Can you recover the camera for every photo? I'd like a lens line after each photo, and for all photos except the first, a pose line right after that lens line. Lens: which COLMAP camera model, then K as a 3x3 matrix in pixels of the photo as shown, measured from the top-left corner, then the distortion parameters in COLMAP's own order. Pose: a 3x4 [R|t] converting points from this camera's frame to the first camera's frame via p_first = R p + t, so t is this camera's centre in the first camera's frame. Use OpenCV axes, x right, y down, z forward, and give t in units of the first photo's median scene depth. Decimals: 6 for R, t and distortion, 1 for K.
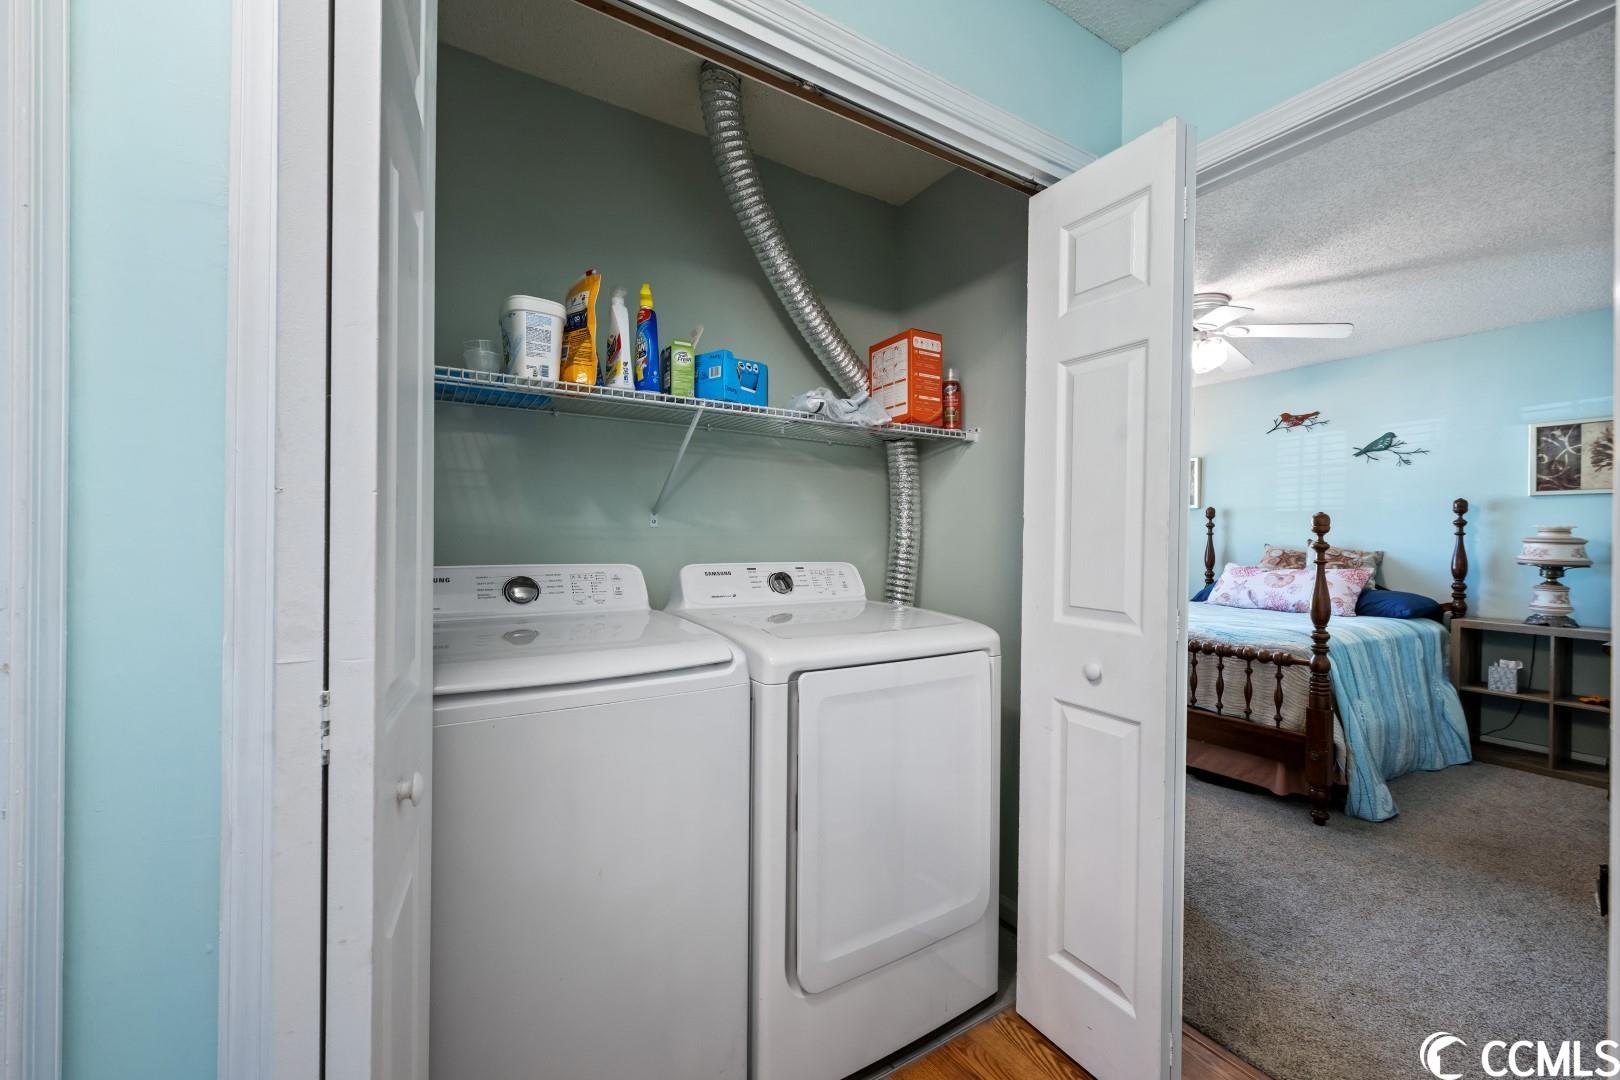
lens RADIAL K [[639.1, 0, 810.0], [0, 639.1, 540.0], [0, 0, 1]] dist [-0.000688, -0.000114]
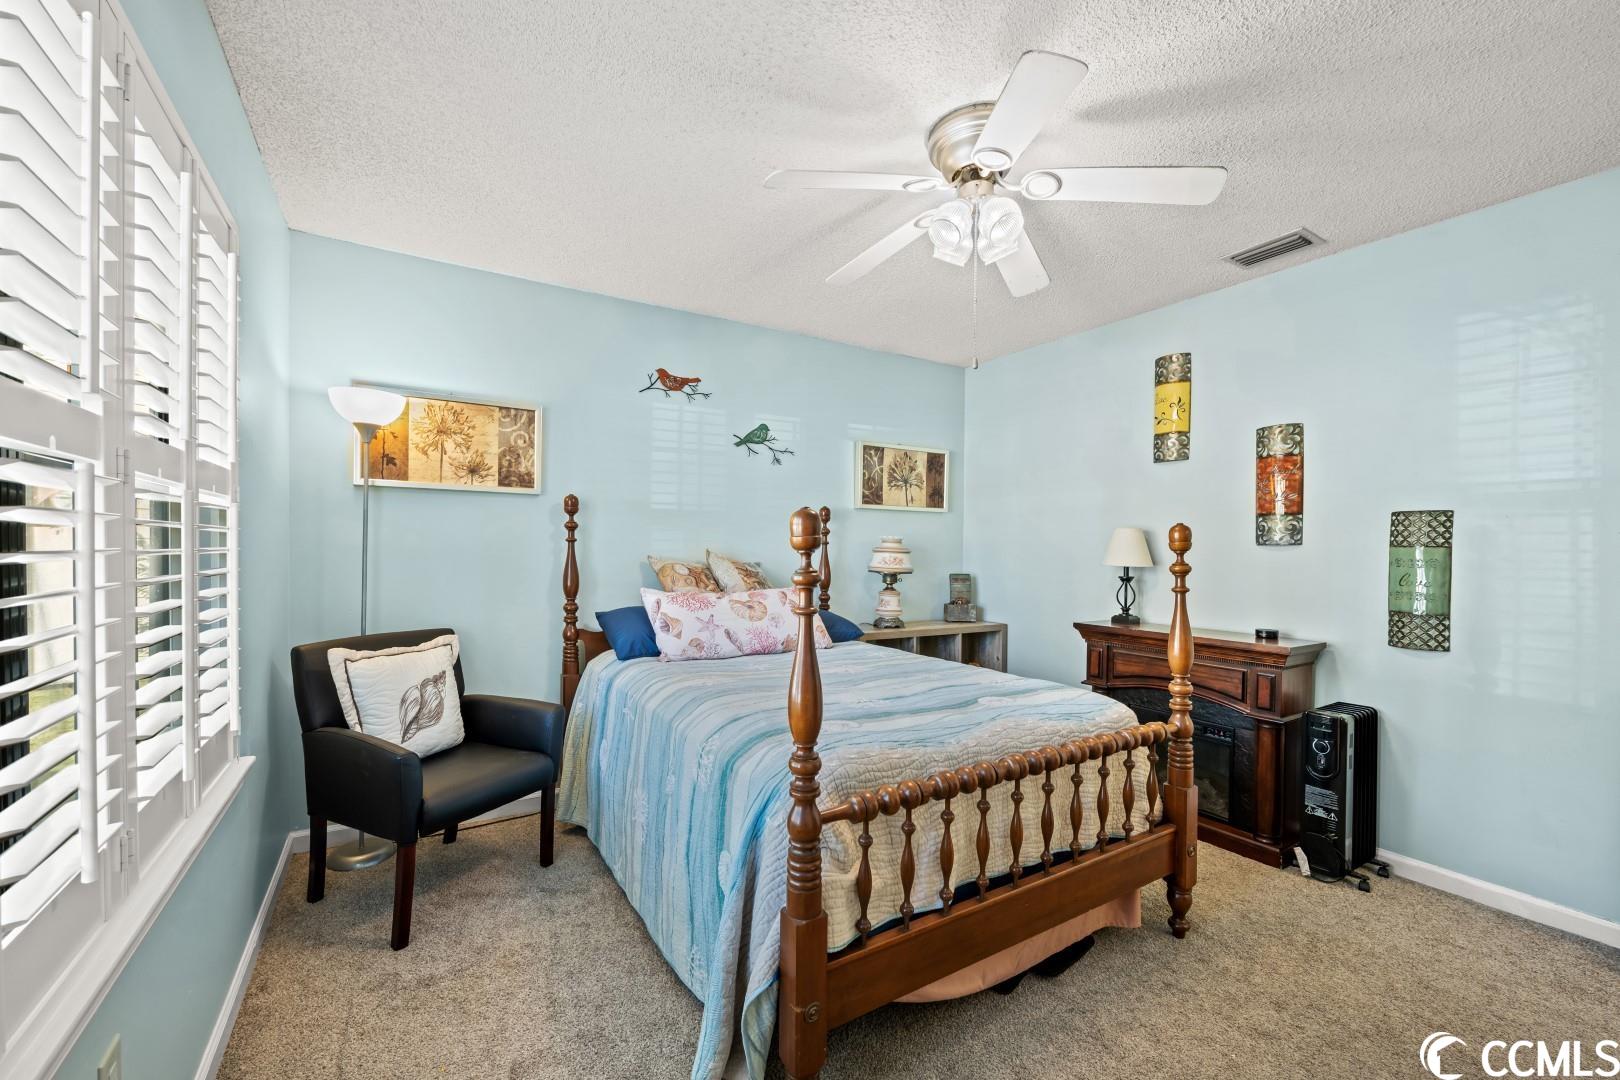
lens RADIAL K [[668.4, 0, 810.0], [0, 668.4, 540.0], [0, 0, 1]] dist [0.000037, -0.000038]
pose [[-0.012436, -0.001963, 0.999921, 0.007842], [-0.006482, 0.999977, 0.001882, -0.014736], [-0.999902, -0.006458, -0.012448, 0.954874]]
